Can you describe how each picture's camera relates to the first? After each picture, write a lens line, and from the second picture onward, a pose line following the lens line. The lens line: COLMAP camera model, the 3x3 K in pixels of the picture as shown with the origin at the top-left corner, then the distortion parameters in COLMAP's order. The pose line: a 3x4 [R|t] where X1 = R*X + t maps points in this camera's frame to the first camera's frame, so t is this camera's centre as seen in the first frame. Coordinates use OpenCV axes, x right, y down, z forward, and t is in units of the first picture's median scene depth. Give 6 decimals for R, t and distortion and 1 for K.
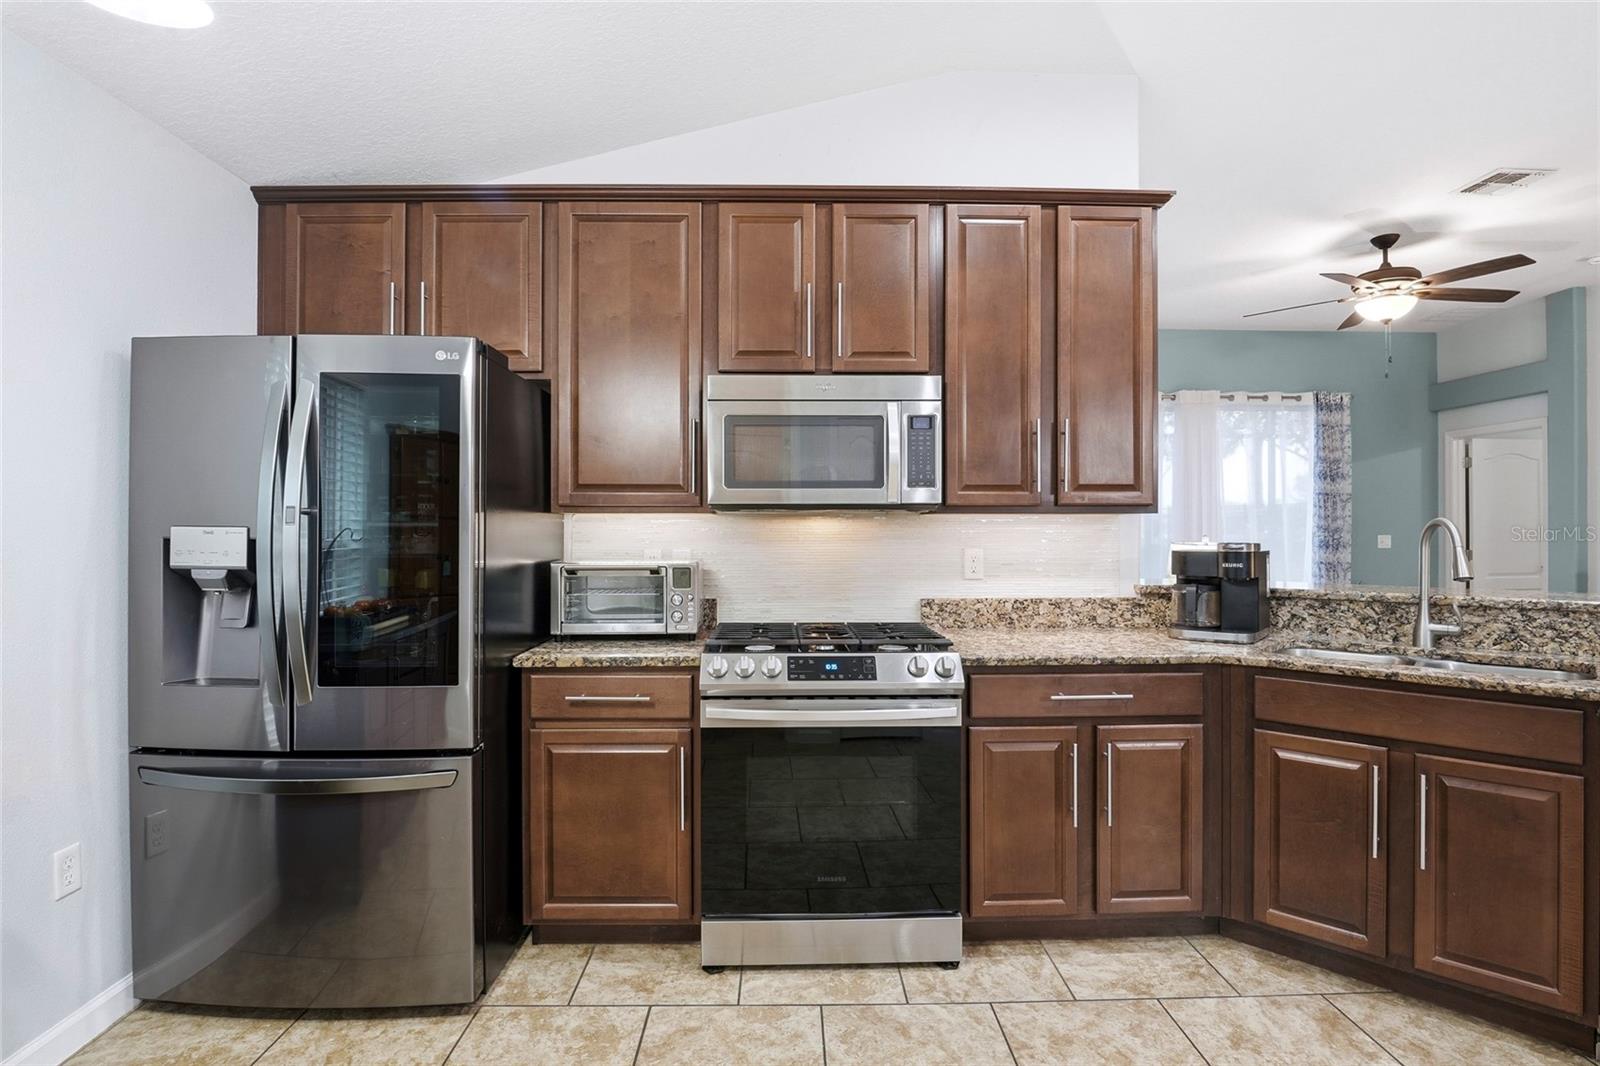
lens RADIAL K [[794.0, 0, 795.4], [0, 794.0, 527.8], [0, 0, 1]] dist [-0.023833, -0.000883]
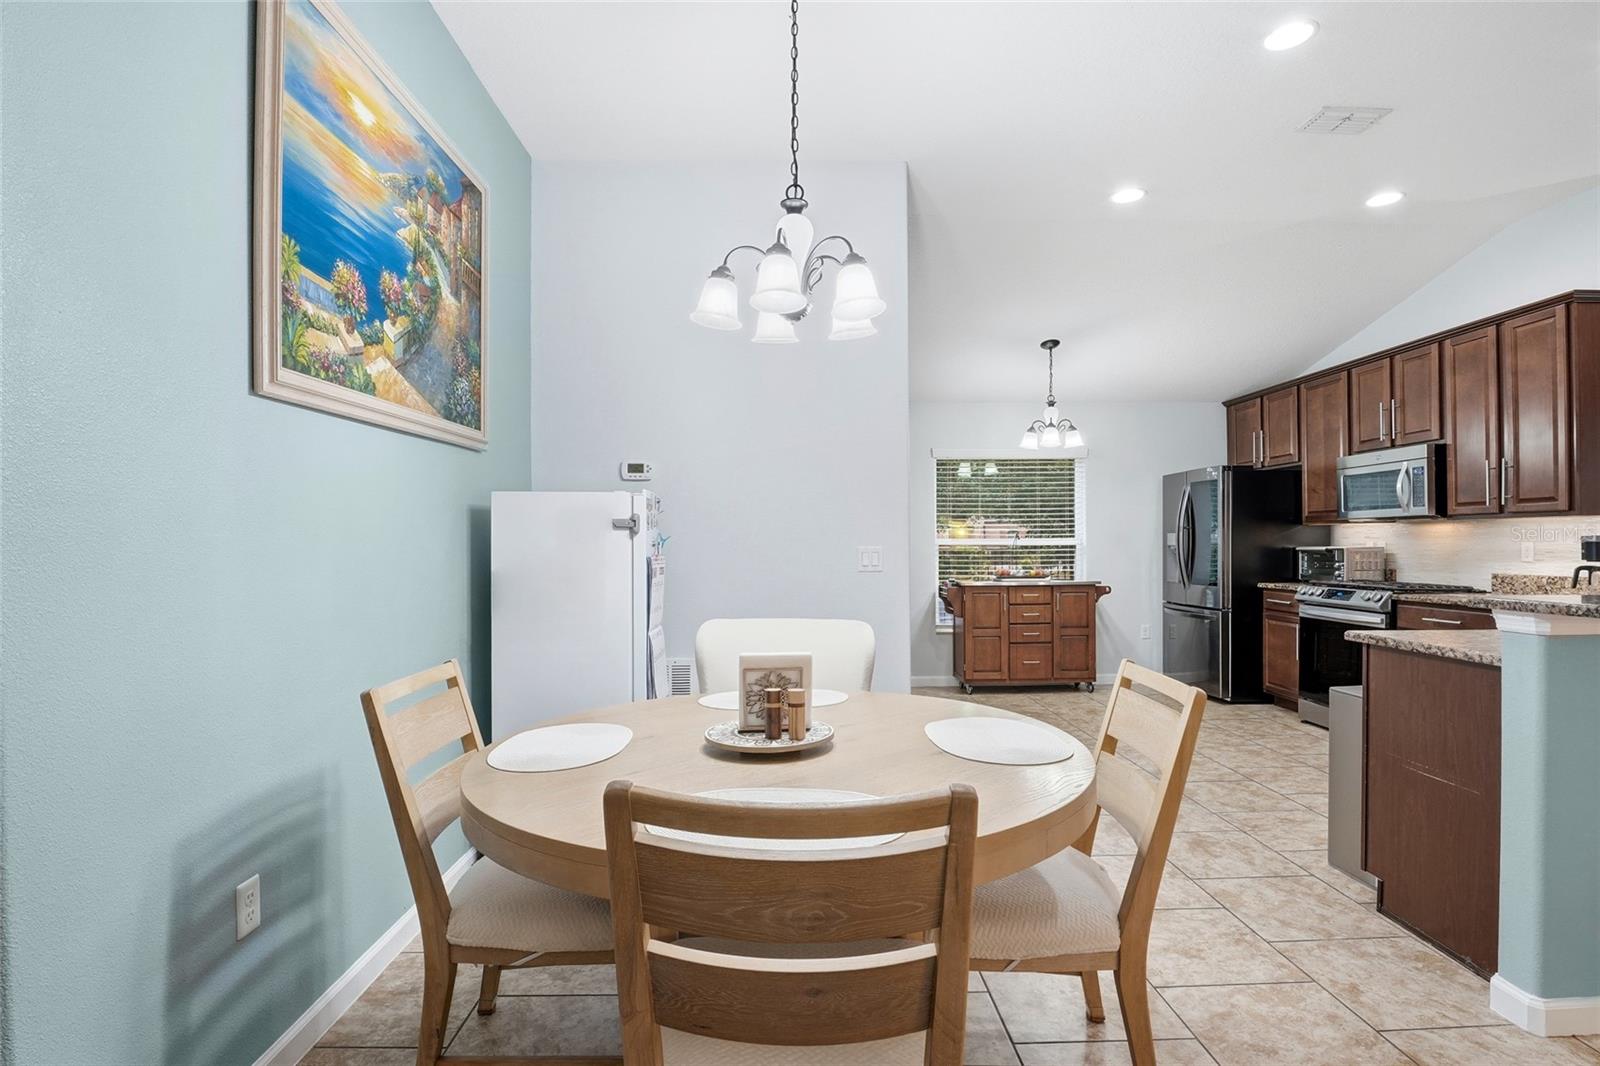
lens RADIAL K [[793.9, 0, 796.1], [0, 793.9, 547.2], [0, 0, 1]] dist [-0.020105, -0.001073]
pose [[0.000150, 0.006080, -0.999982, 2.054622], [0.009016, 0.999941, 0.006081, 0.019121], [0.999959, -0.009017, 0.000095, -0.453419]]
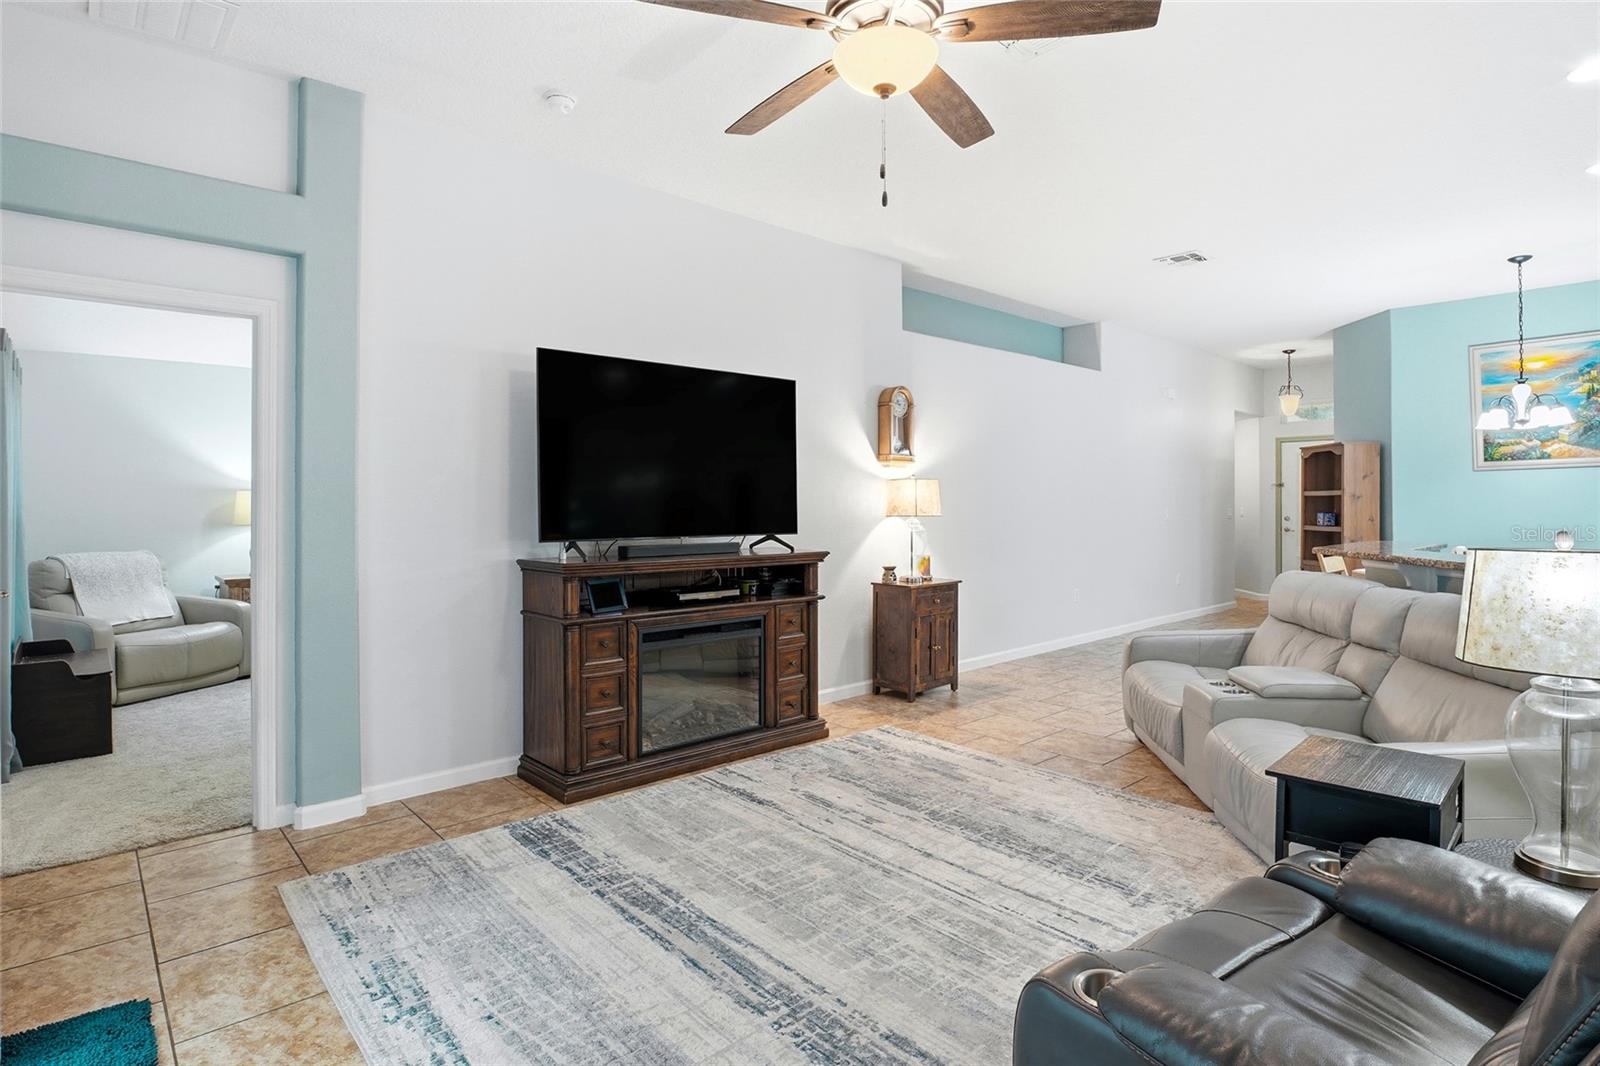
lens RADIAL K [[823.6, 0, 795.3], [0, 823.6, 498.2], [0, 0, 1]] dist [-0.006181, -0.001666]
pose [[-0.653482, 0.009578, 0.756881, 0.775100], [0.004081, 0.999950, -0.009130, -0.006826], [-0.756931, -0.002878, -0.653488, 2.614683]]
